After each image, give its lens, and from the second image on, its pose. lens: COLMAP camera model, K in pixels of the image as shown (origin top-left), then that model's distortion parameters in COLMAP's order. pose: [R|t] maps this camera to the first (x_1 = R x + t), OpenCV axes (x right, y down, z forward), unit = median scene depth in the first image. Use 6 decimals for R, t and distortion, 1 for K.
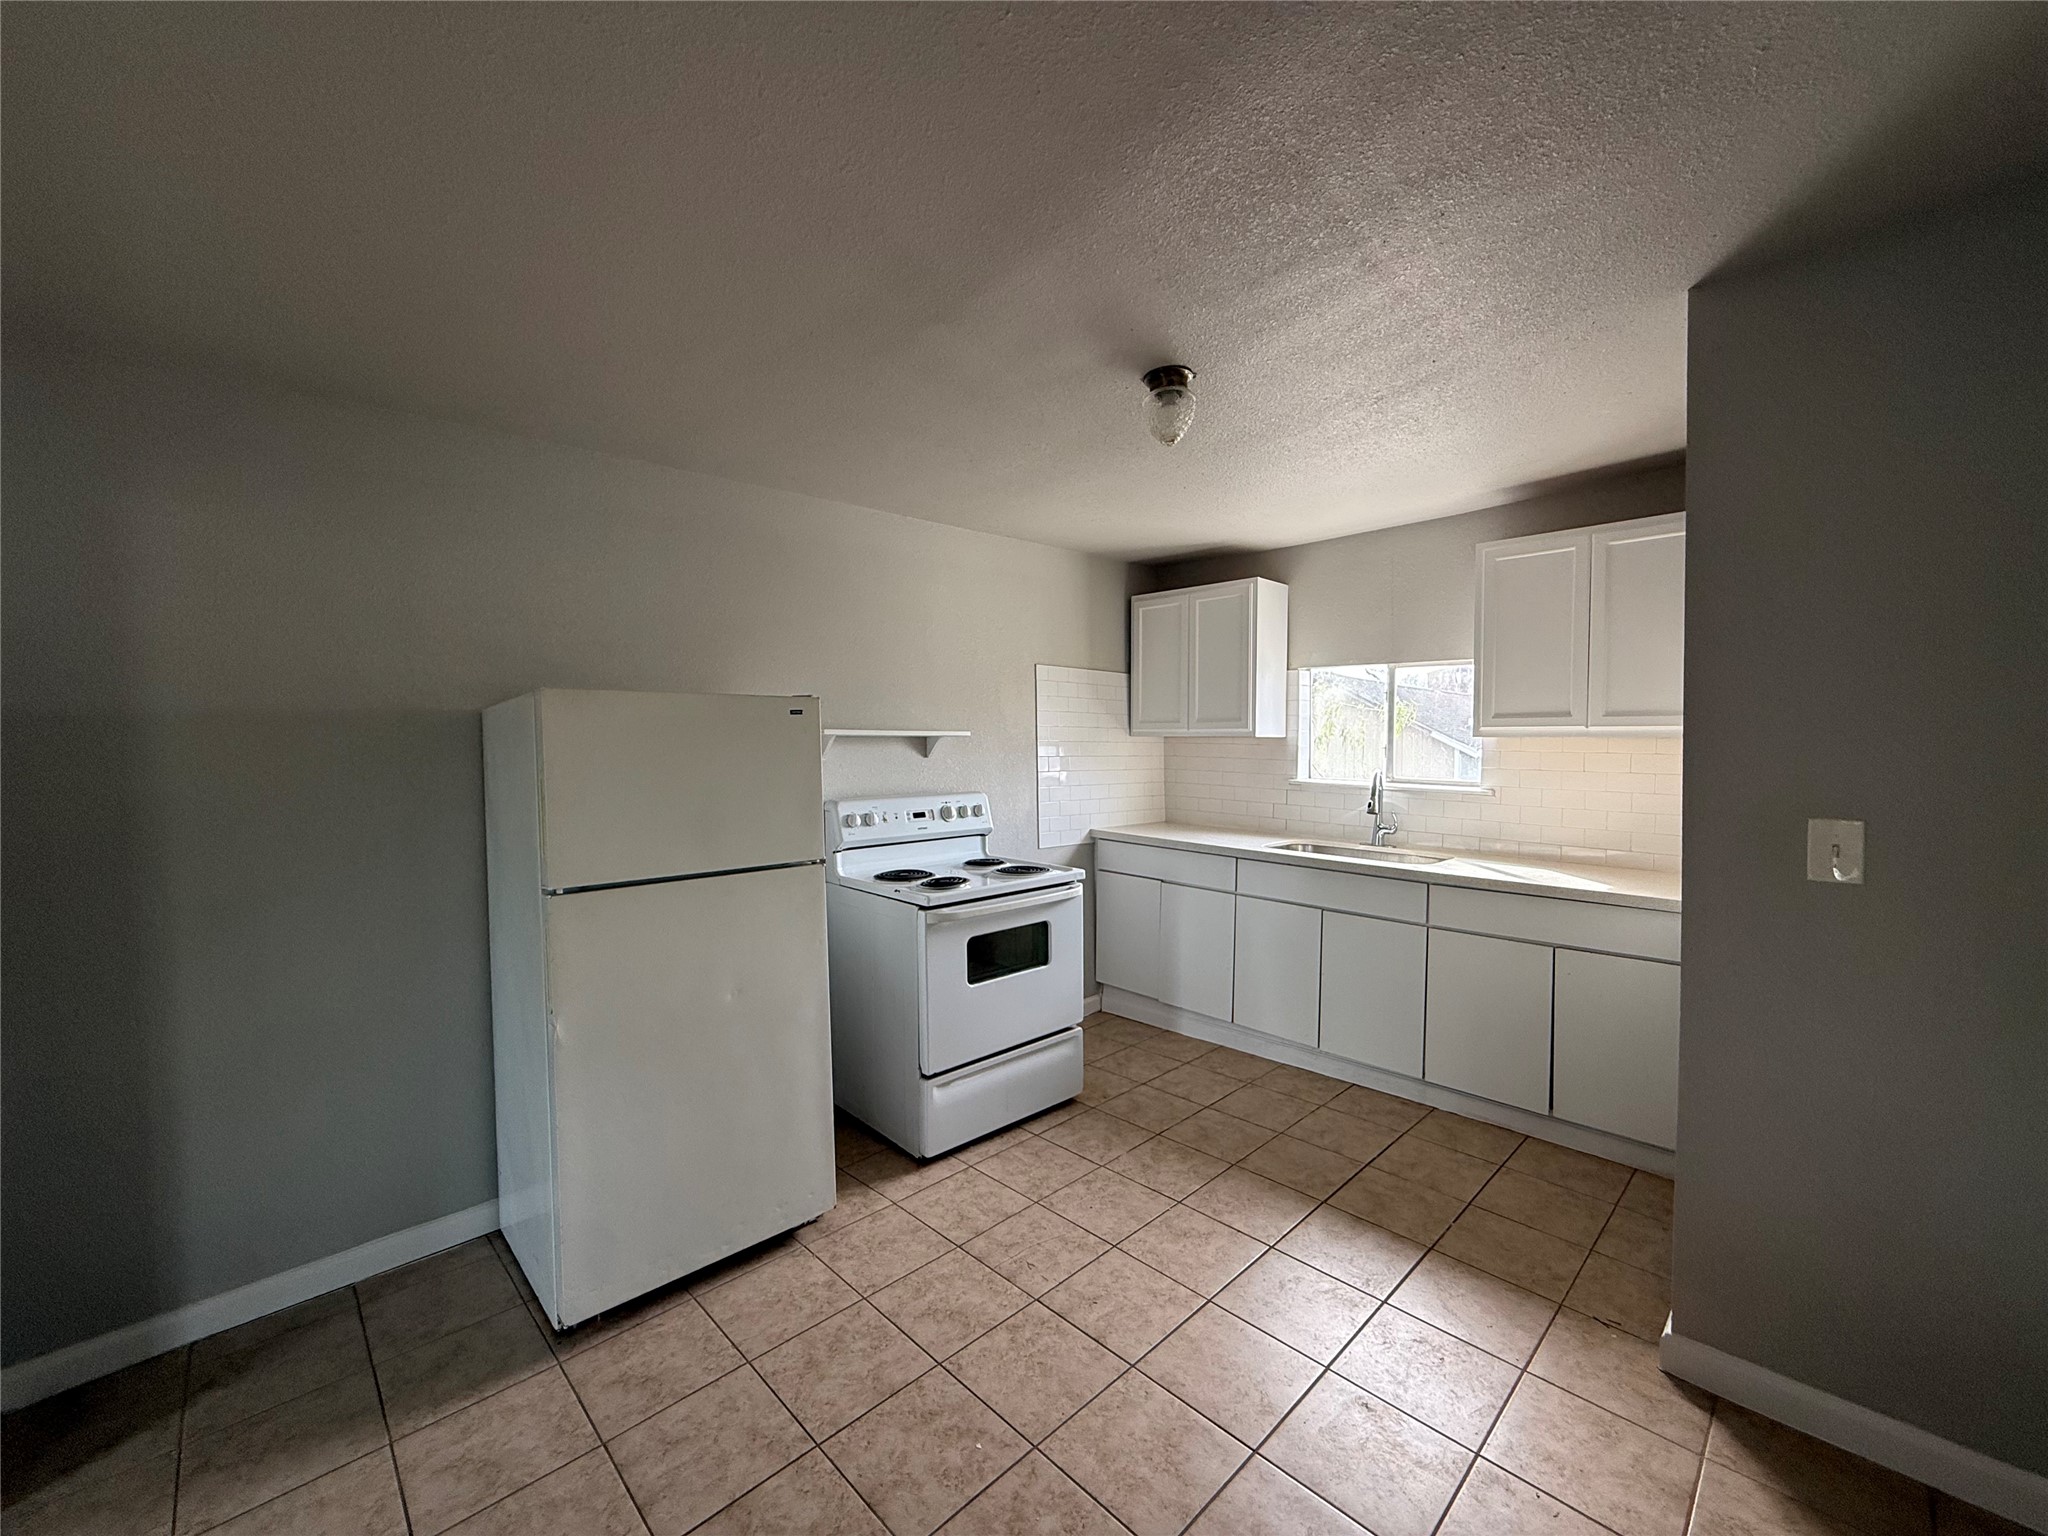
lens RADIAL K [[818.7, 0, 1022.5], [0, 818.7, 772.7], [0, 0, 1]] dist [-0.001530, -0.000095]
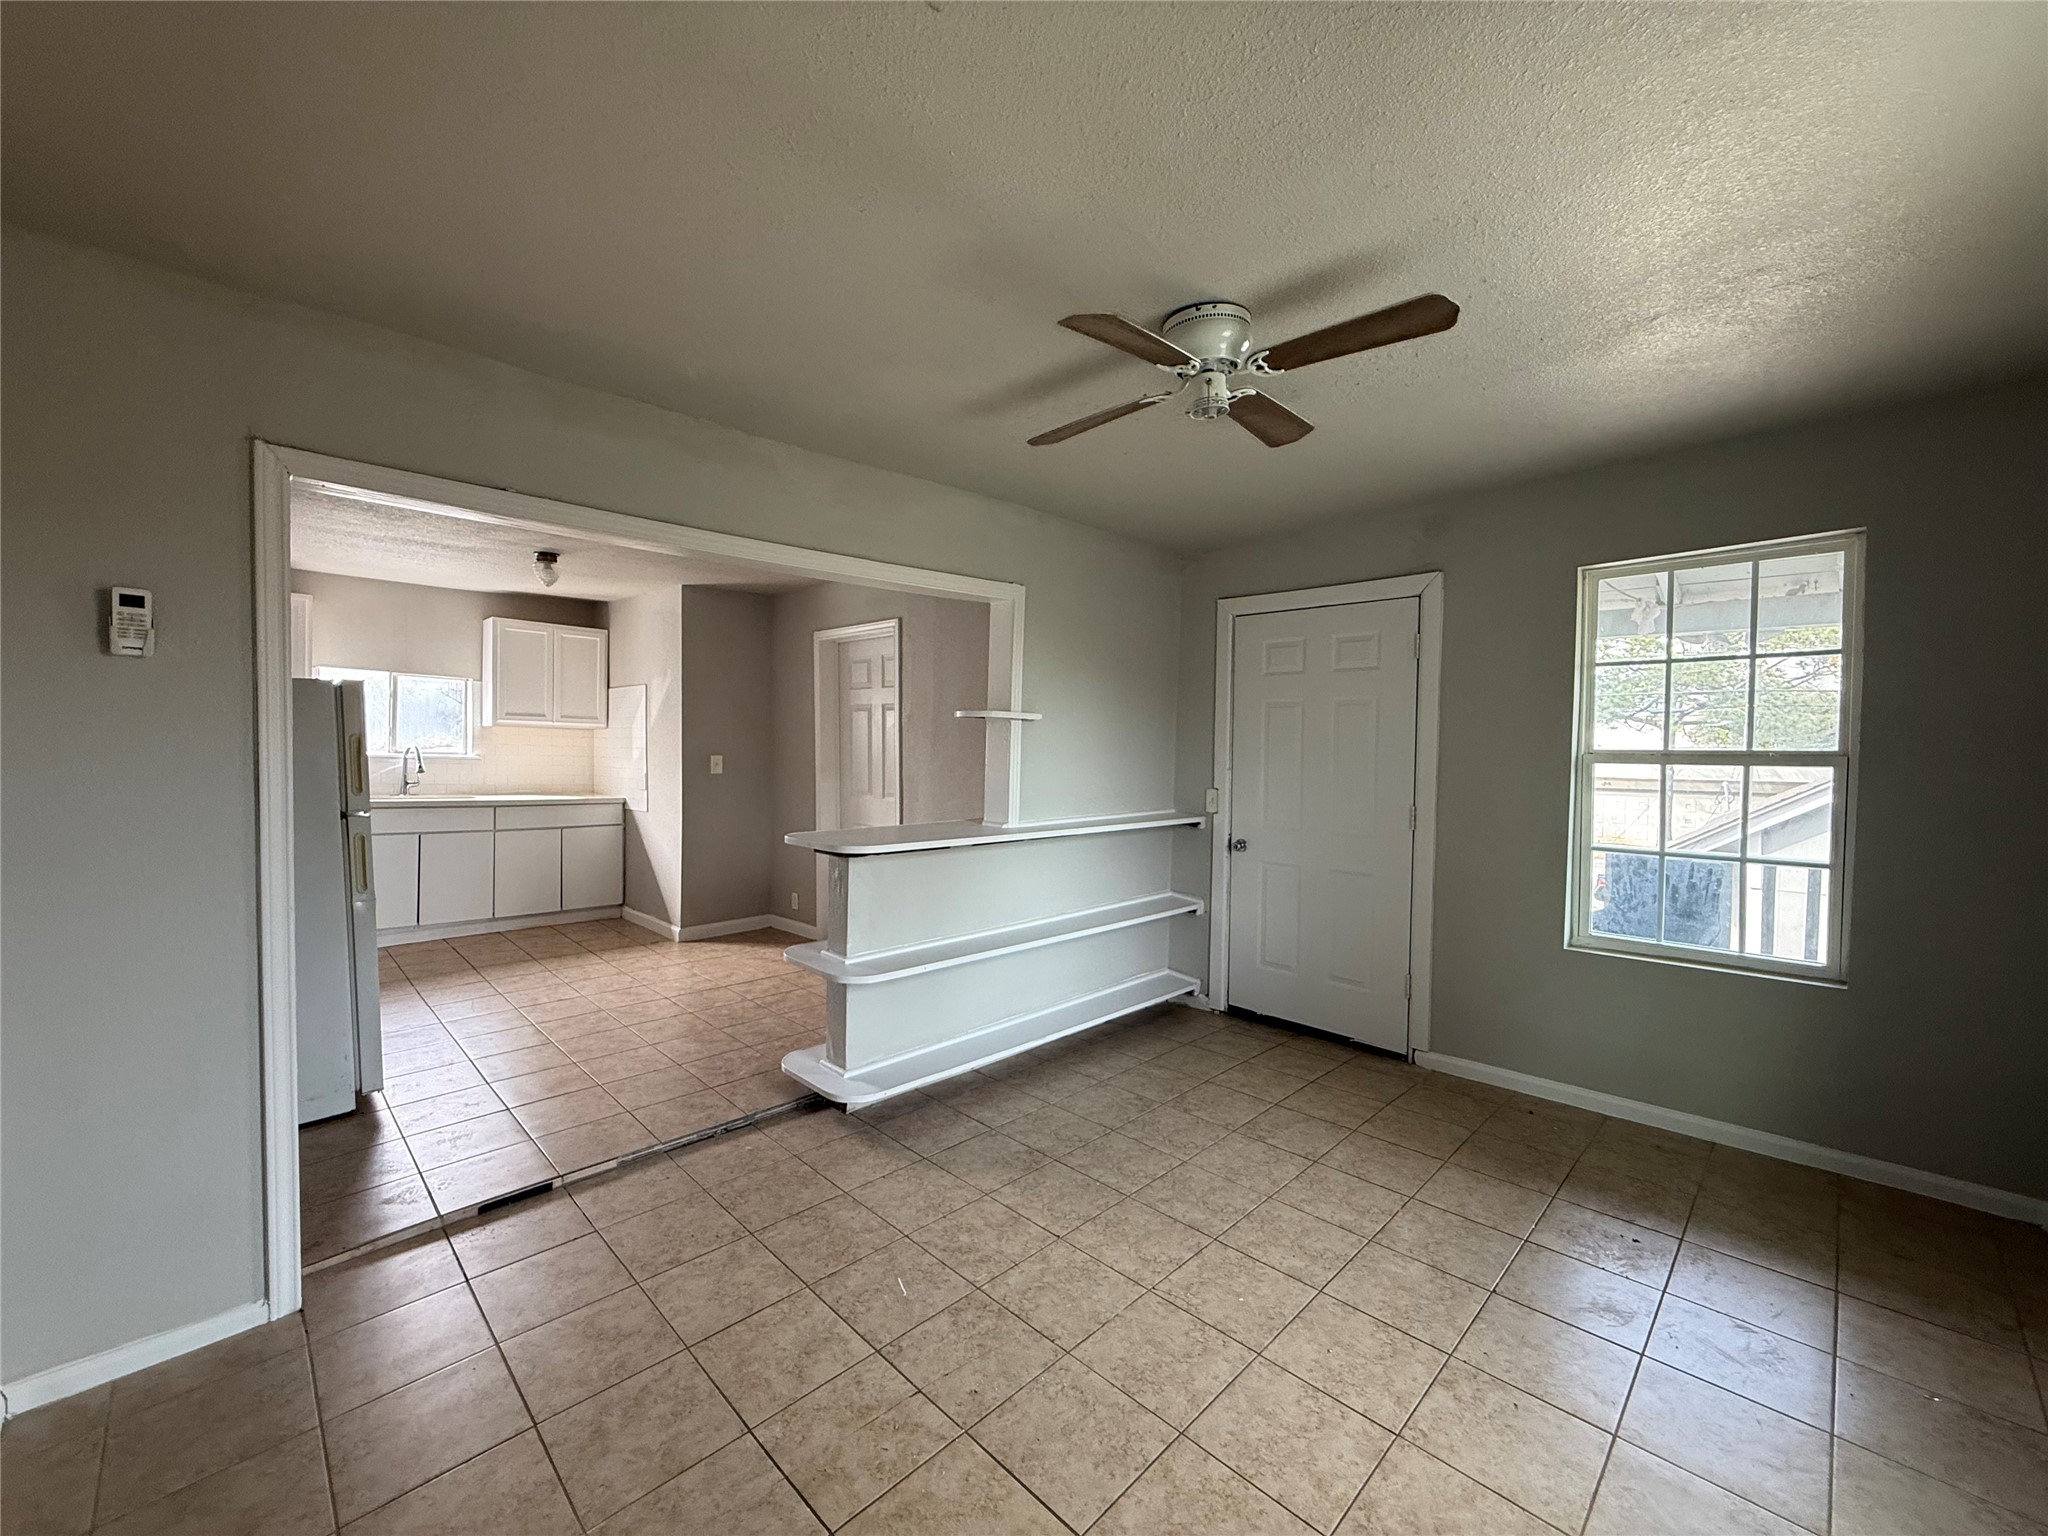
lens RADIAL K [[818.7, 0, 1022.5], [0, 818.7, 772.7], [0, 0, 1]] dist [-0.001530, -0.000095]
pose [[-0.021766, -0.027539, 0.999384, -0.982473], [0.017836, 0.999451, 0.027929, 0.023843], [-0.999604, 0.018433, -0.021263, -0.085723]]
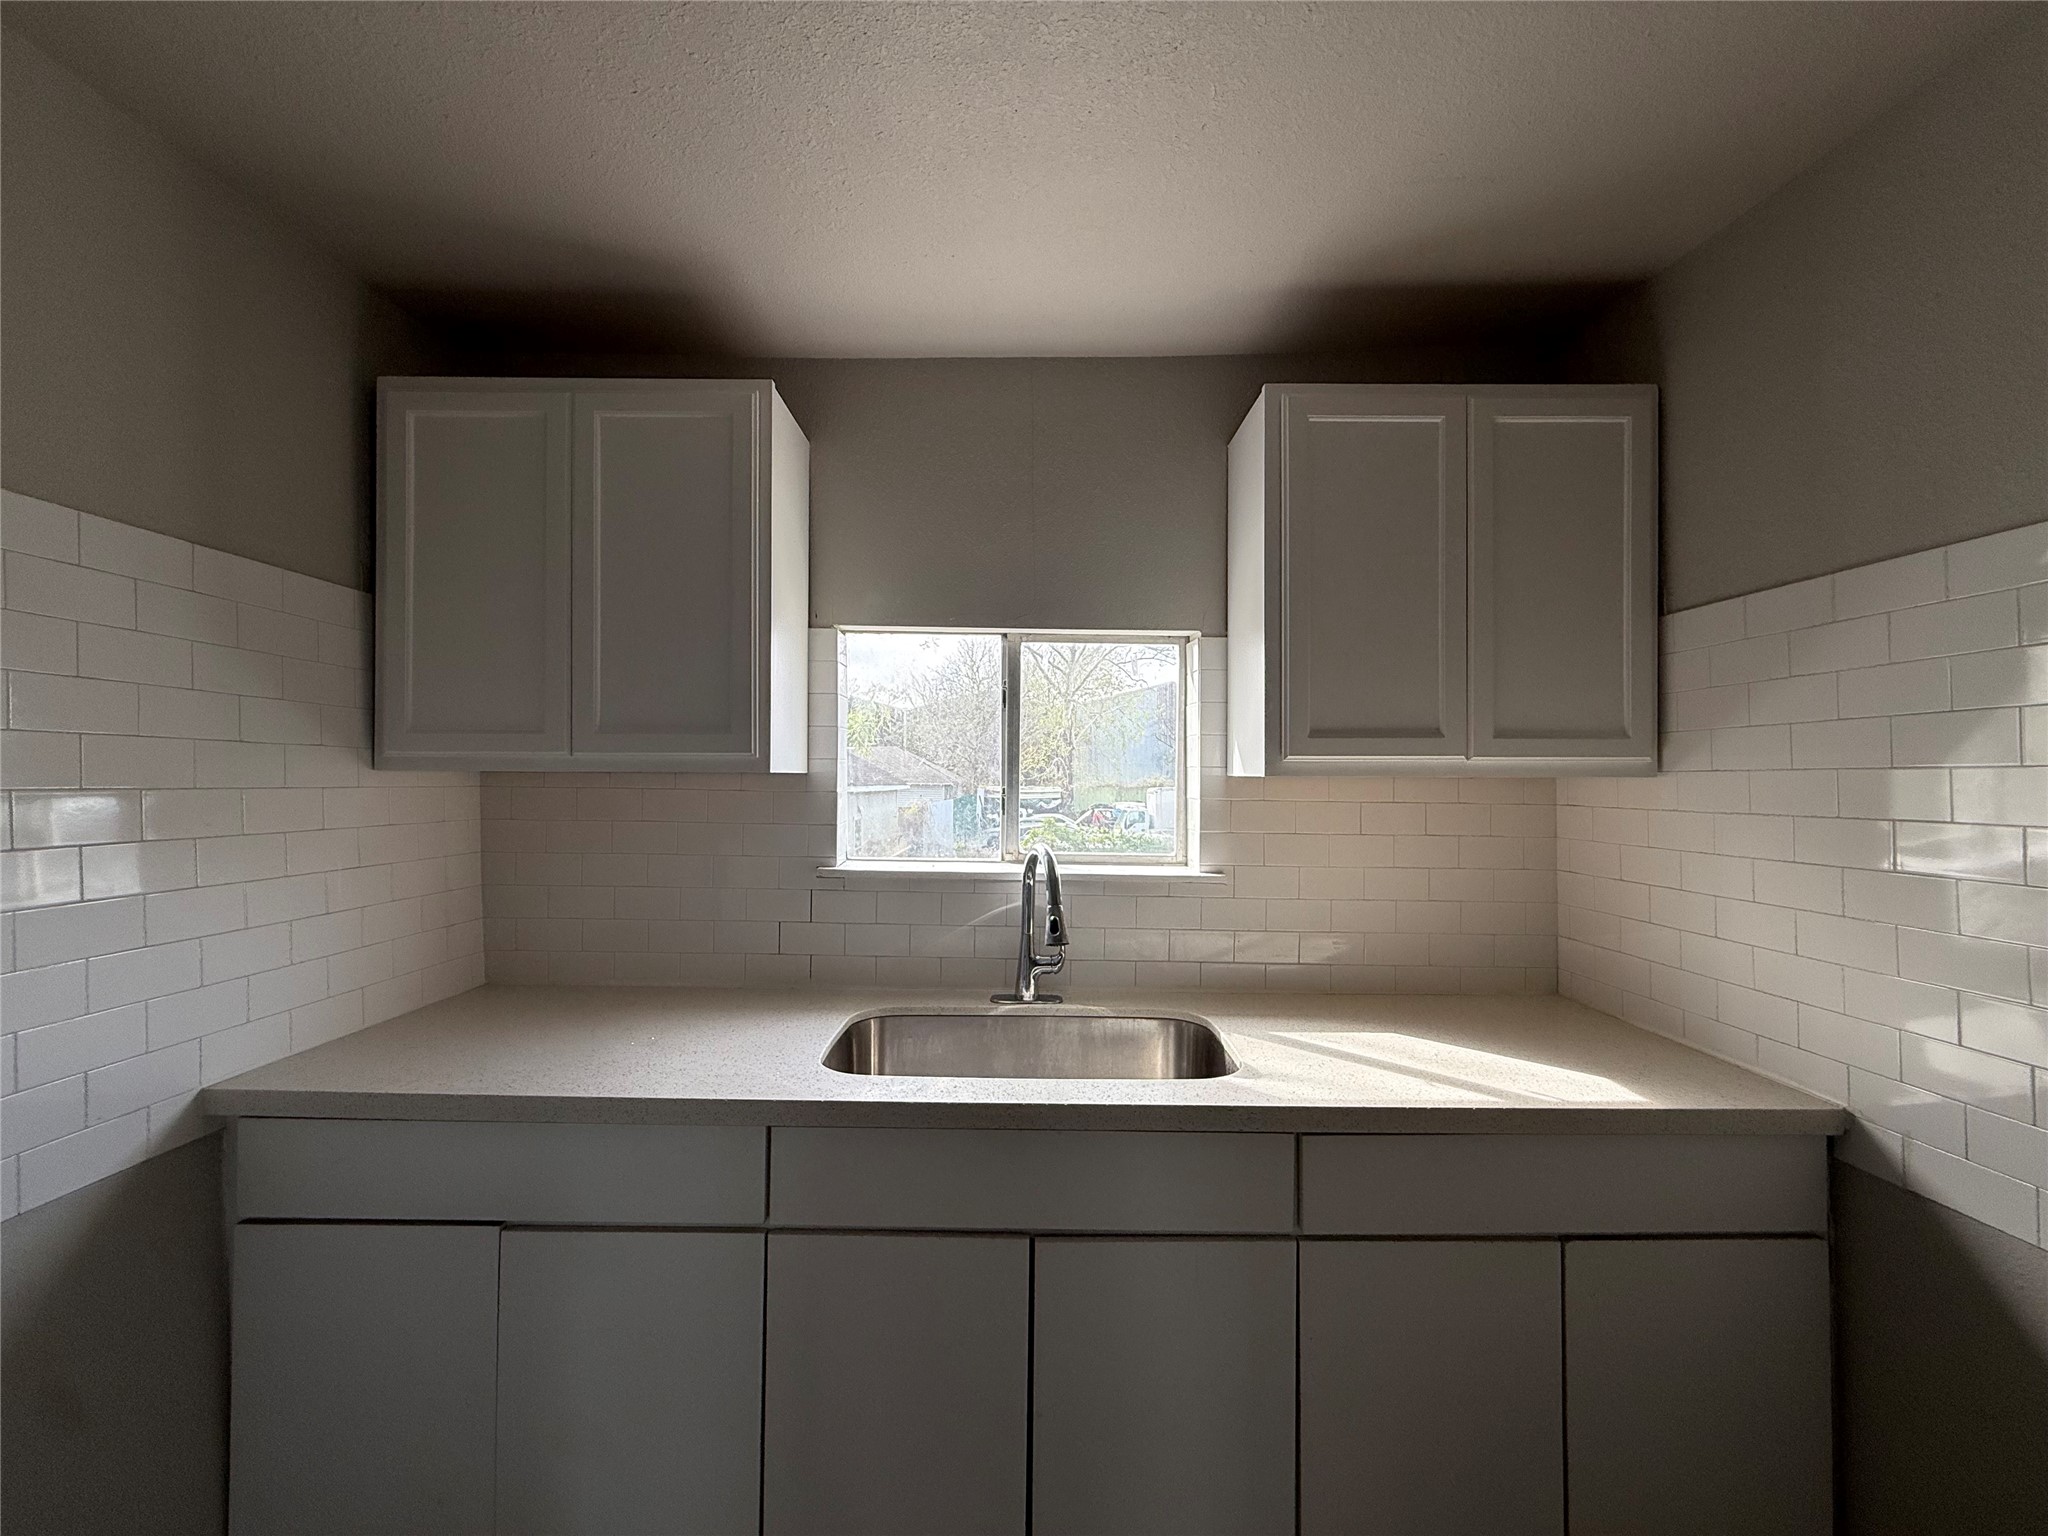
lens RADIAL K [[818.7, 0, 1022.5], [0, 818.7, 772.7], [0, 0, 1]] dist [-0.001530, -0.000095]
pose [[0.684421, 0.007176, 0.729052, 0.072648], [0.026847, 0.999025, -0.035037, -0.025010], [-0.728593, 0.043553, 0.683561, 0.606604]]
